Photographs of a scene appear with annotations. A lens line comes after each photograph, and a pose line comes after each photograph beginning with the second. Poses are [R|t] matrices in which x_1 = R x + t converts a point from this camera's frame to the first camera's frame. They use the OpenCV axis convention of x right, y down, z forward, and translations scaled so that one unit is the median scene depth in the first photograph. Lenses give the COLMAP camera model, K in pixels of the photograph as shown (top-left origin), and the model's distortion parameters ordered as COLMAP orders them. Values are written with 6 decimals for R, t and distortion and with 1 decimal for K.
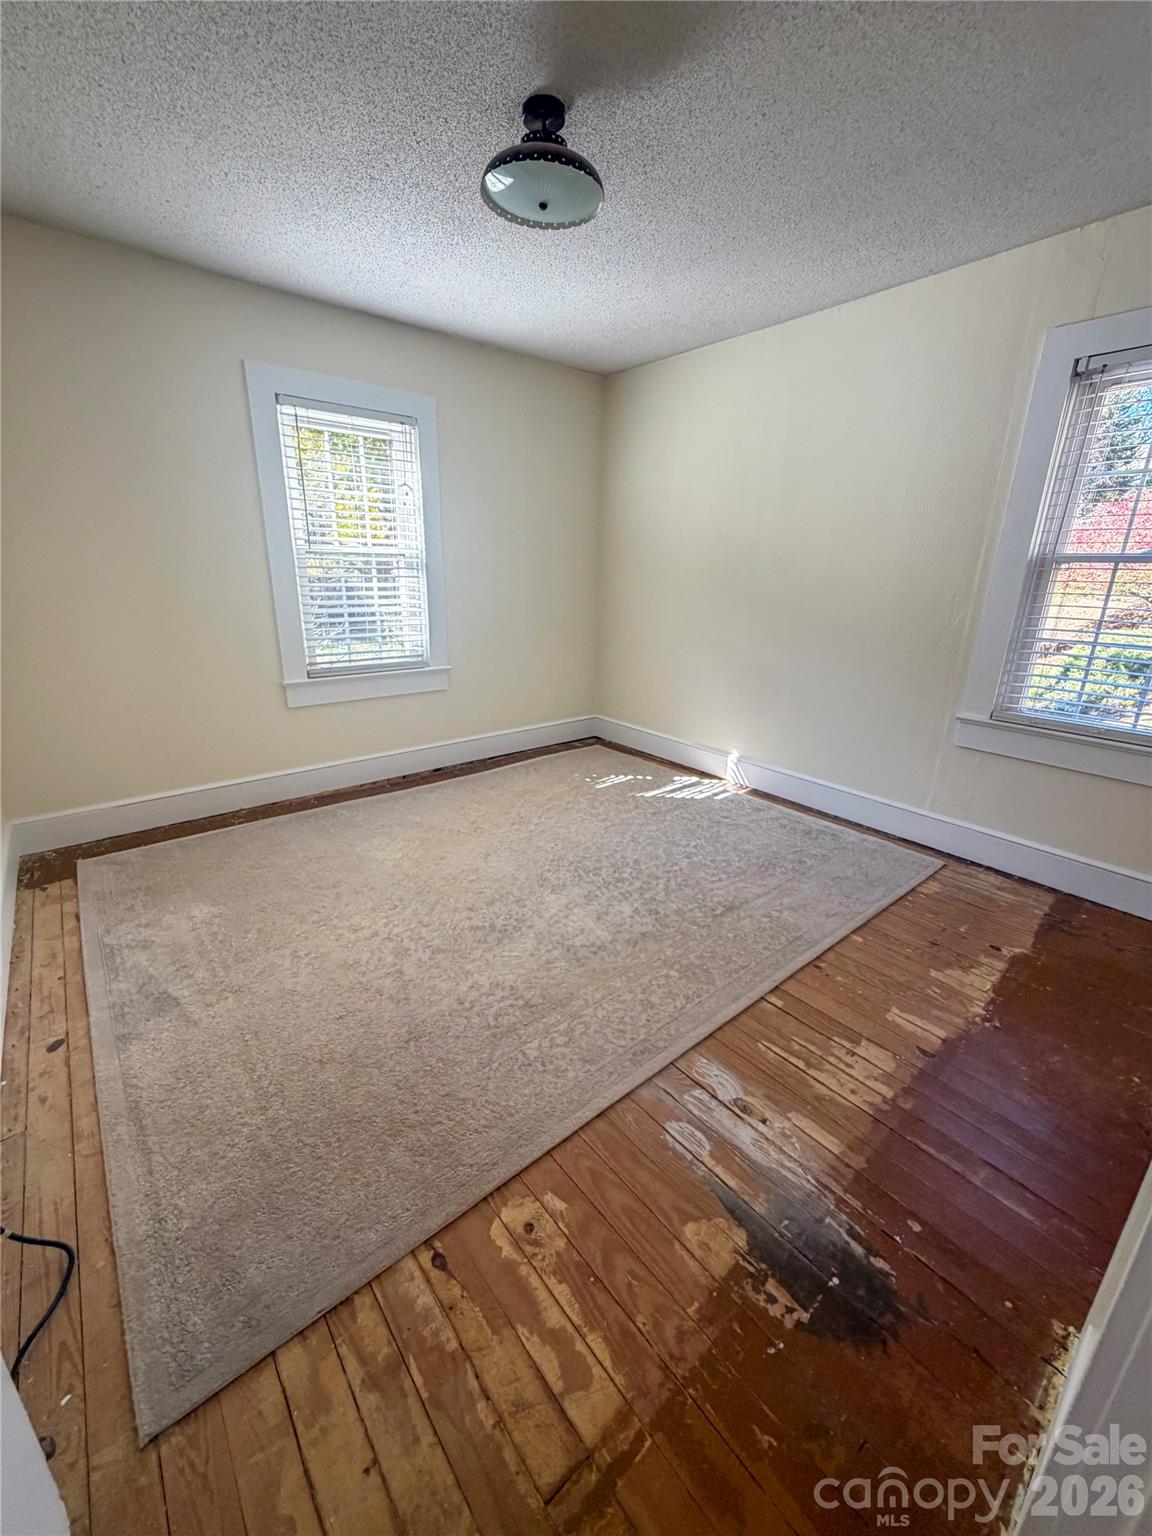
lens RADIAL K [[608.2, 0, 580.2], [0, 608.2, 764.4], [0, 0, 1]] dist [0.001724, -0.000887]
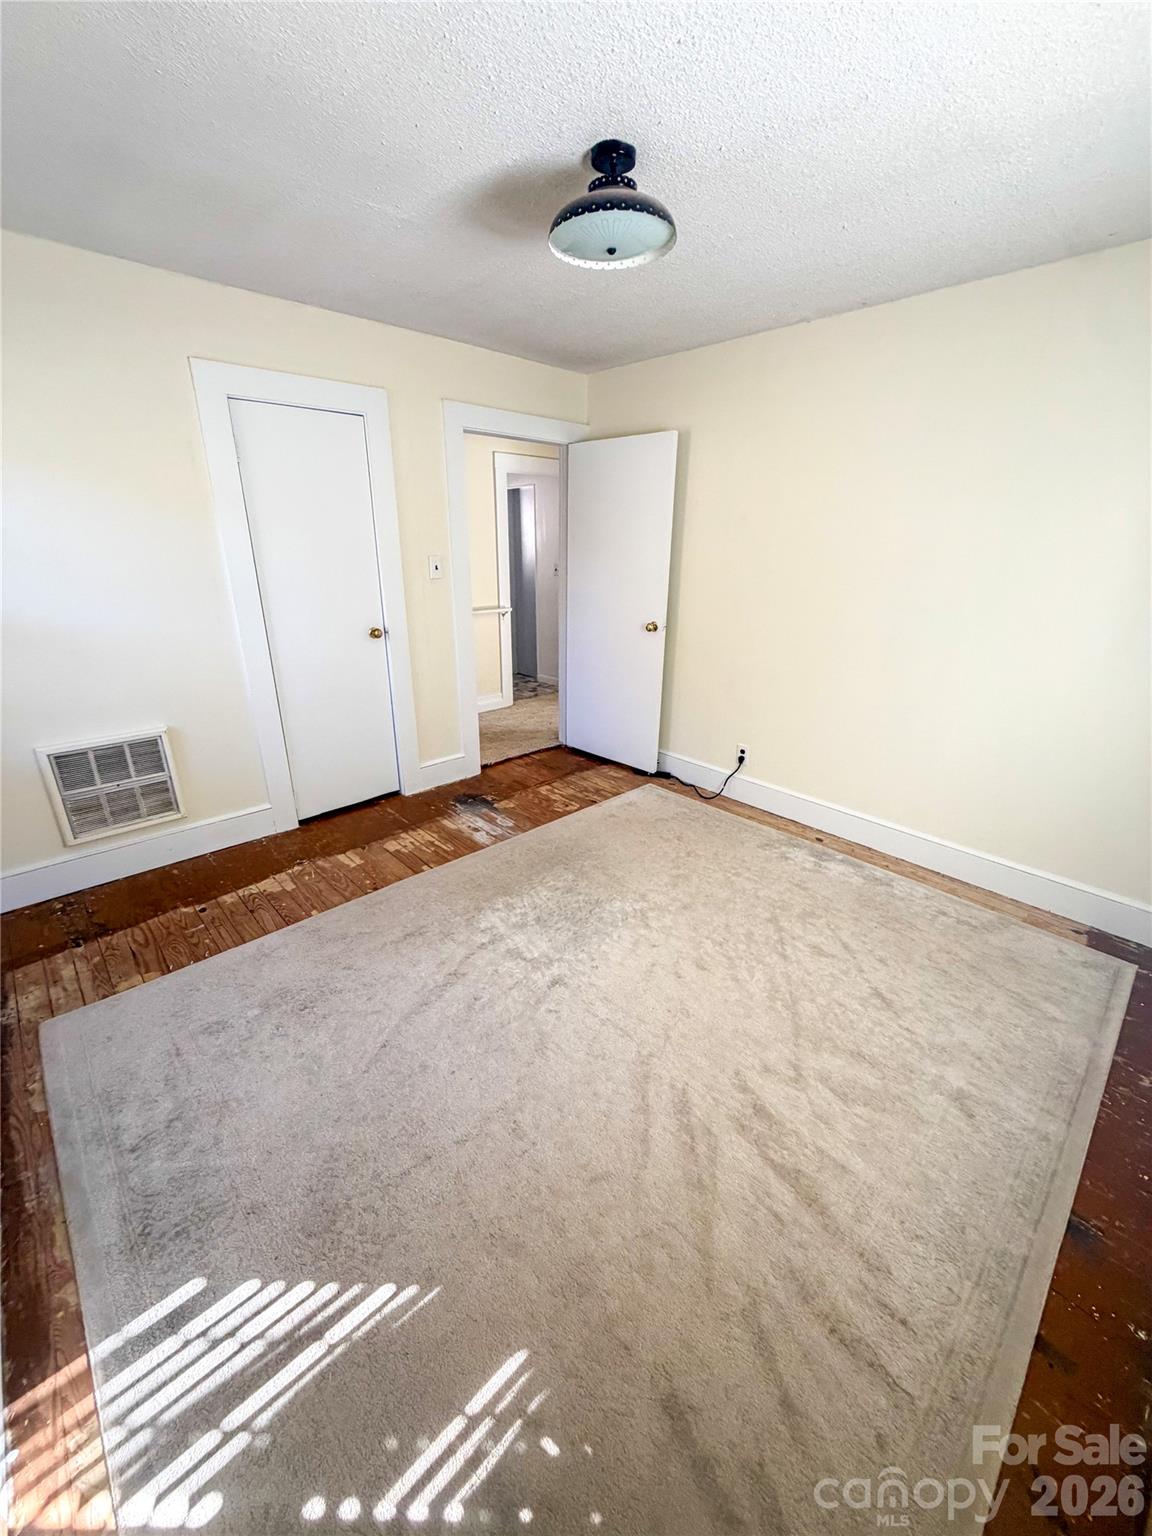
lens RADIAL K [[608.2, 0, 576.3], [0, 608.2, 769.5], [0, 0, 1]] dist [0.001724, -0.000887]
pose [[-0.997783, -0.004805, -0.066380, 0.047952], [-0.045278, 0.780016, 0.624120, -0.880059], [0.048779, 0.625742, -0.778504, 2.299538]]
